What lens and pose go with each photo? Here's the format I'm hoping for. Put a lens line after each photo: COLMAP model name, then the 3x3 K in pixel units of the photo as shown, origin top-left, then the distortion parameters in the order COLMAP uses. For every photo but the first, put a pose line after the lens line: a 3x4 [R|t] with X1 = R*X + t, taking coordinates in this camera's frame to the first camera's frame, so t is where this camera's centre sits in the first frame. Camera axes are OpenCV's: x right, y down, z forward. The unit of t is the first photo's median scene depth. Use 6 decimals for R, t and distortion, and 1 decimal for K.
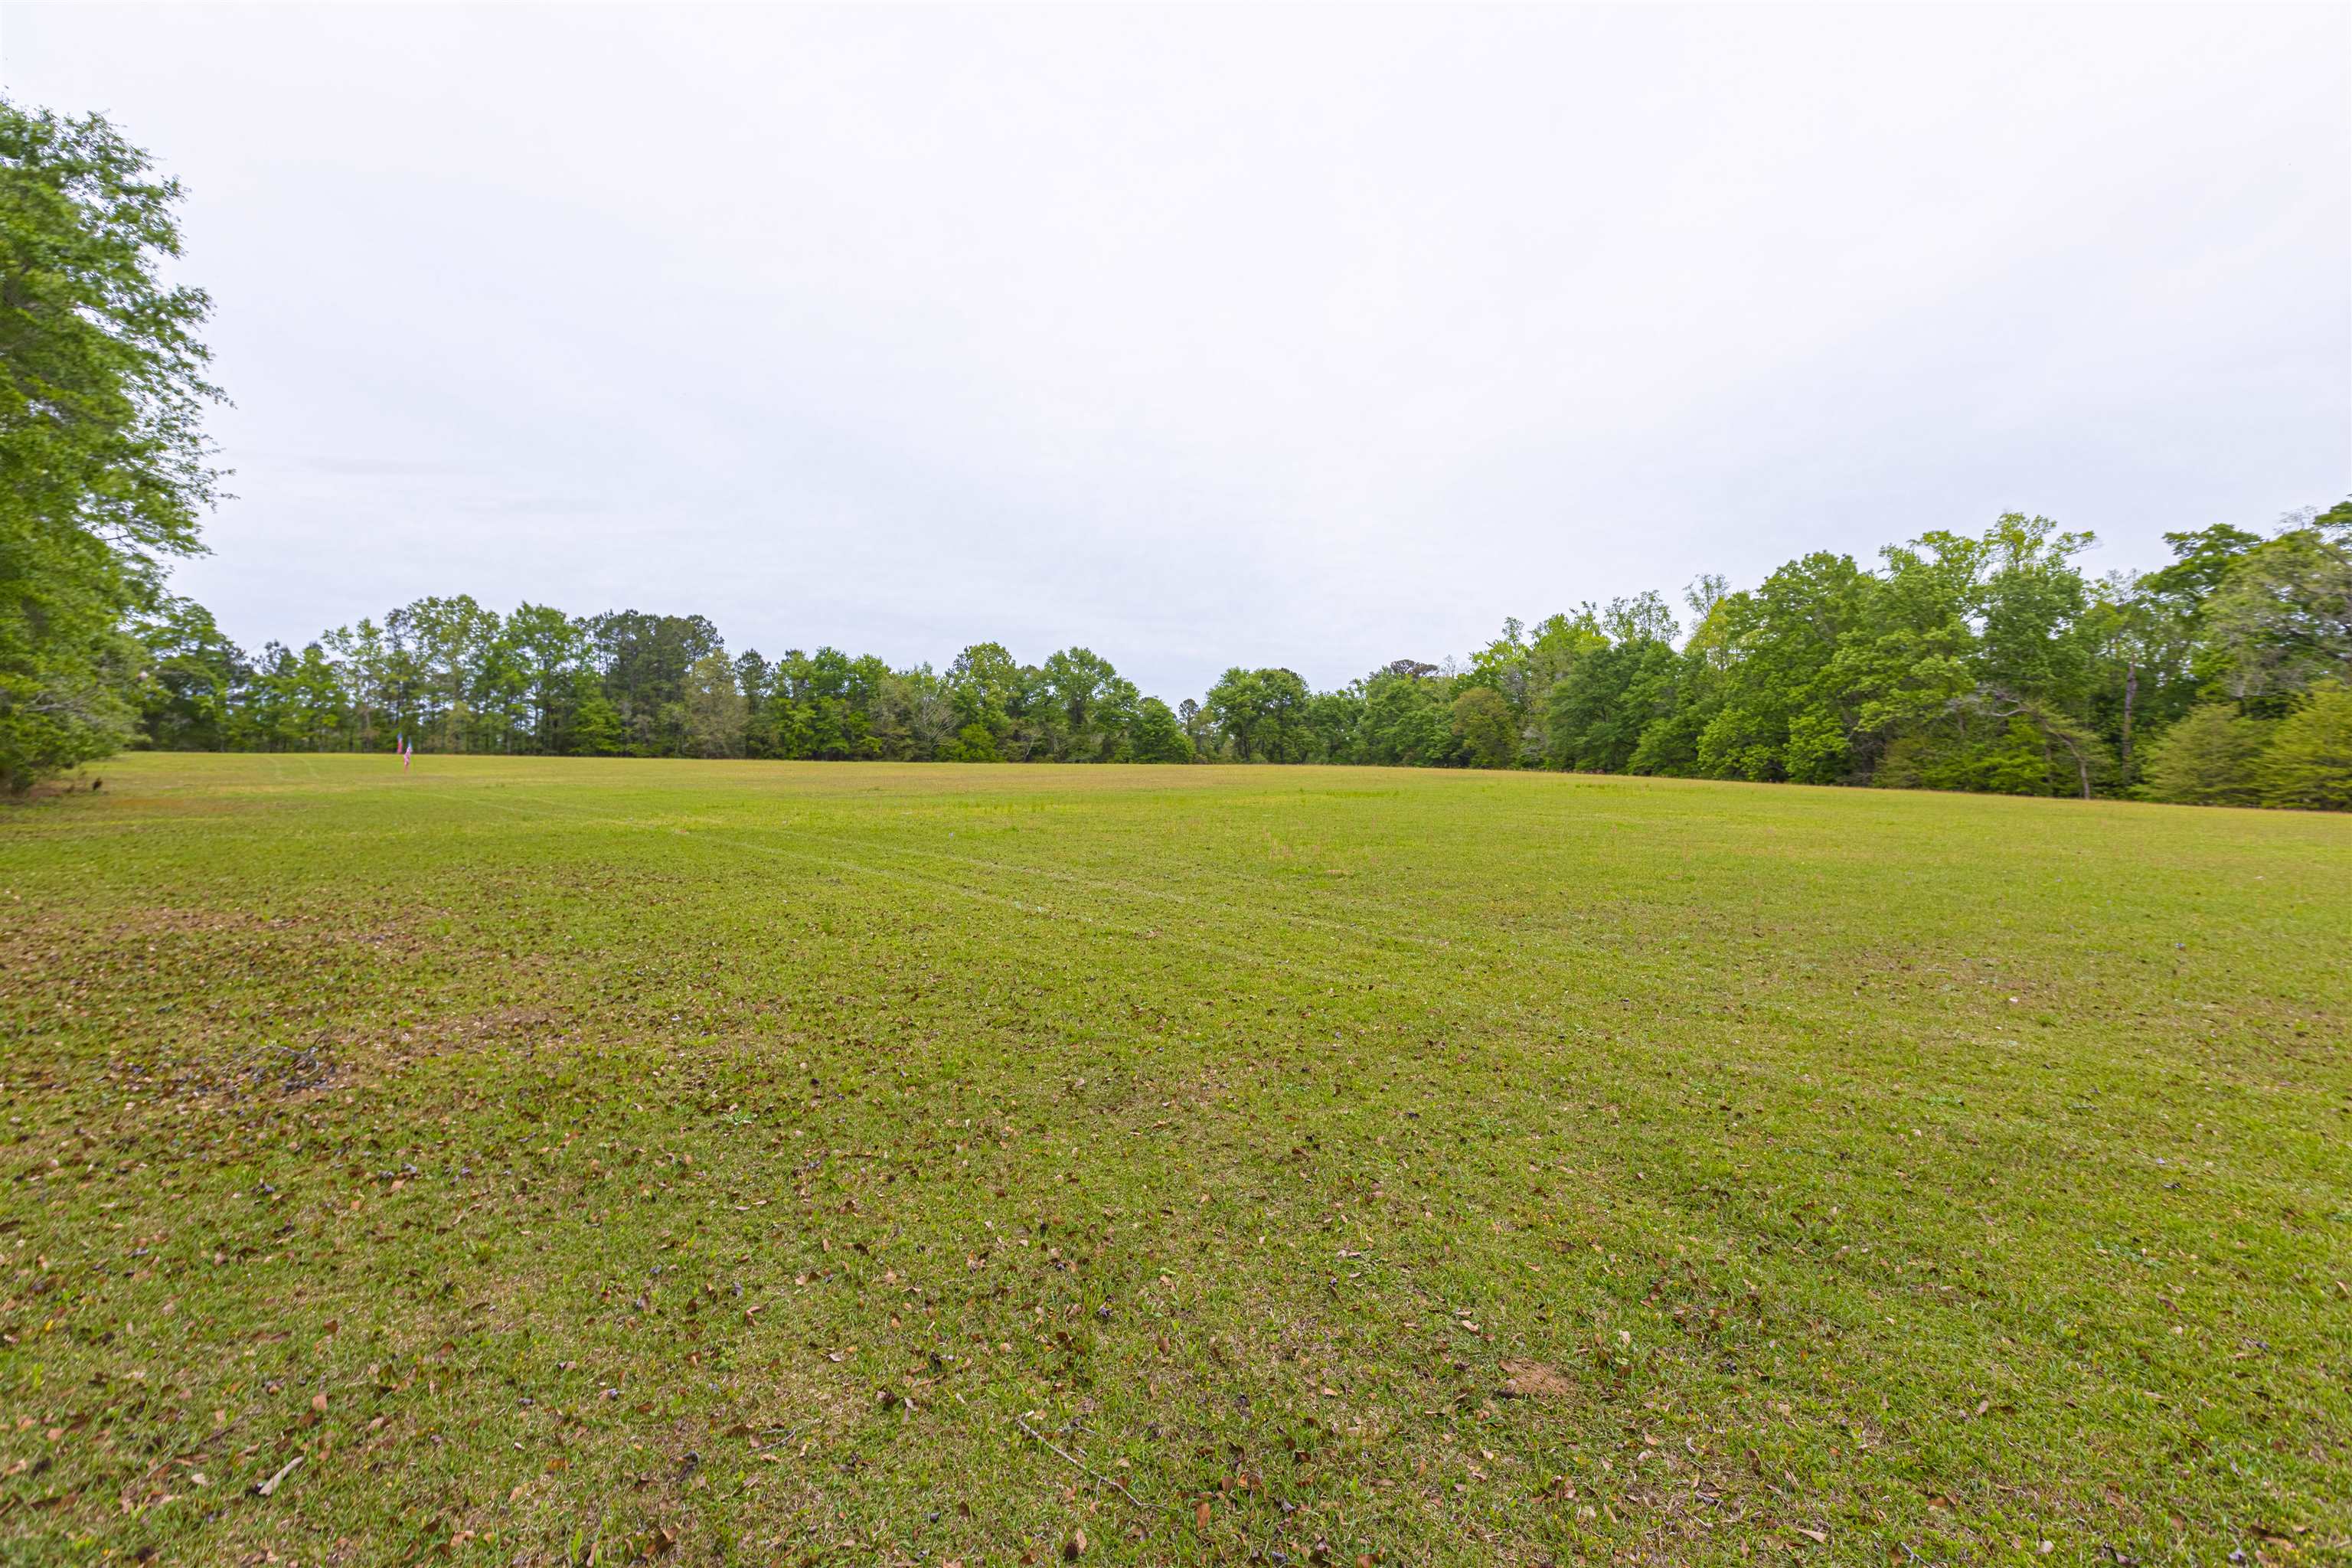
lens RADIAL K [[1051.6, 0, 1178.8], [0, 1051.6, 761.9], [0, 0, 1]] dist [0.003807, -0.002084]
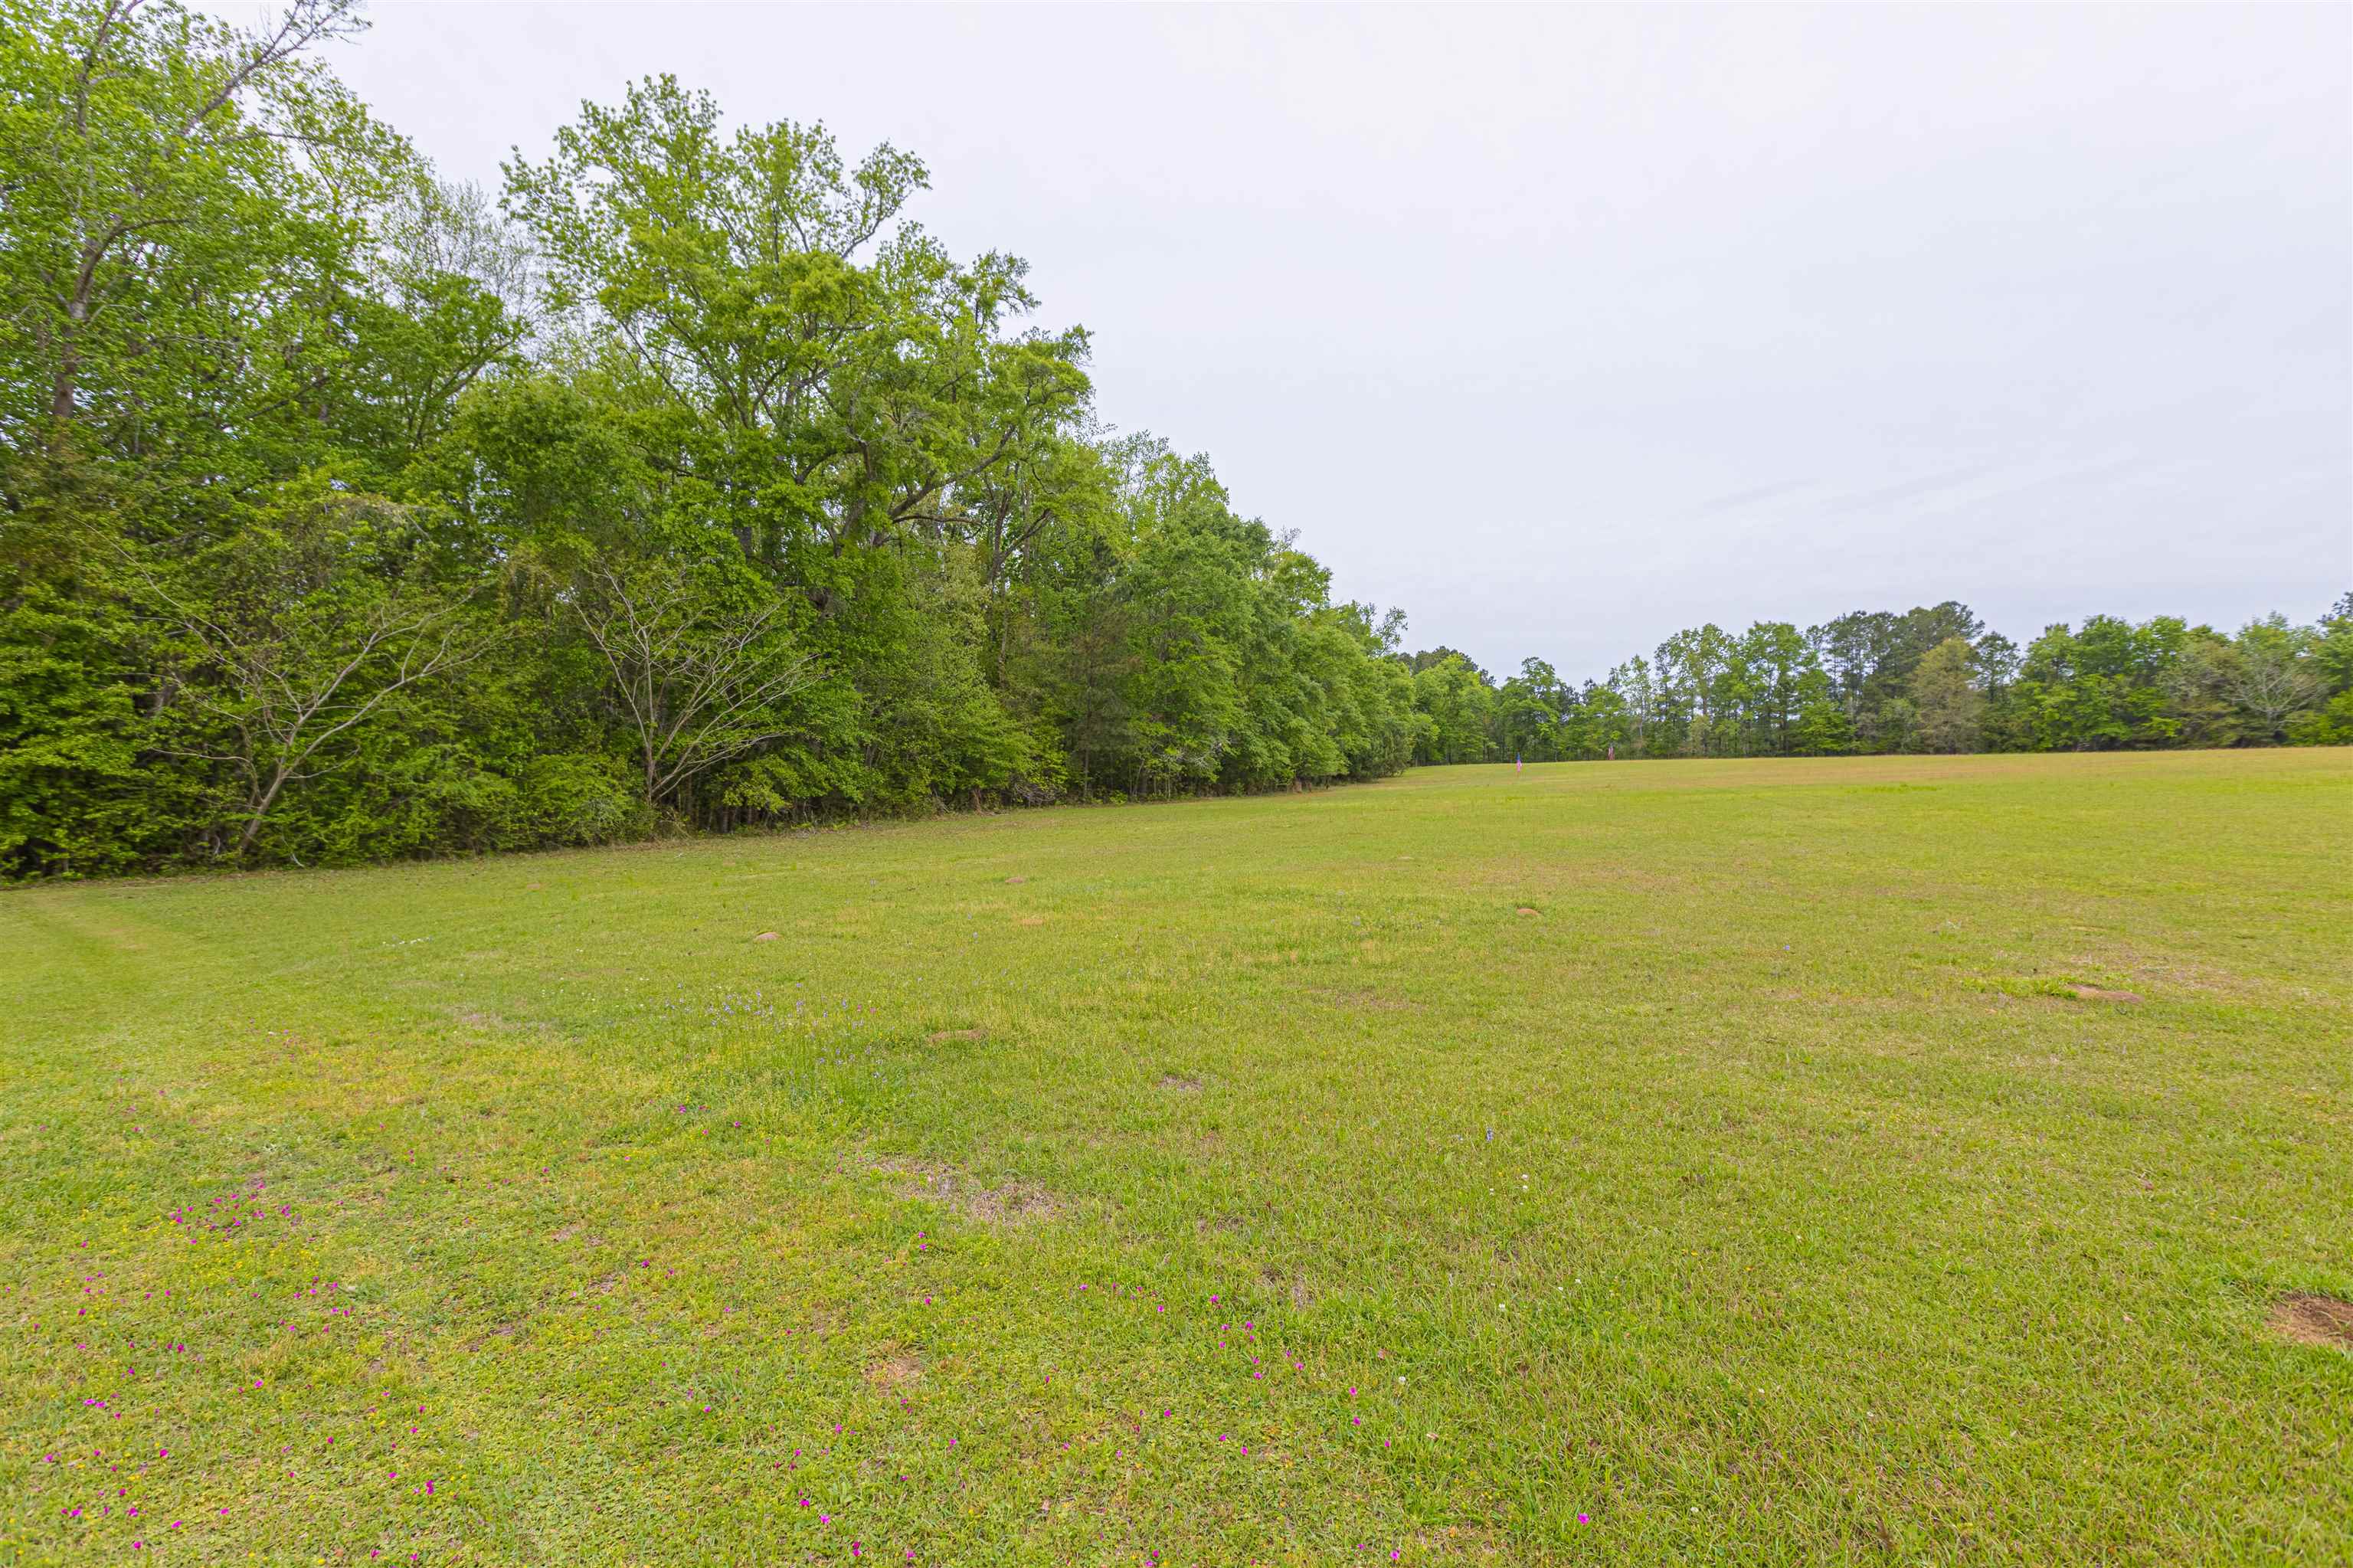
lens RADIAL K [[1052.1, 0, 1169.7], [0, 1052.1, 776.7], [0, 0, 1]] dist [0.003807, -0.002084]
pose [[0.355799, -0.014826, -0.934445, 0.190995], [0.030776, 0.999518, -0.004140, 0.000636], [0.934056, -0.027285, 0.356083, 0.001086]]
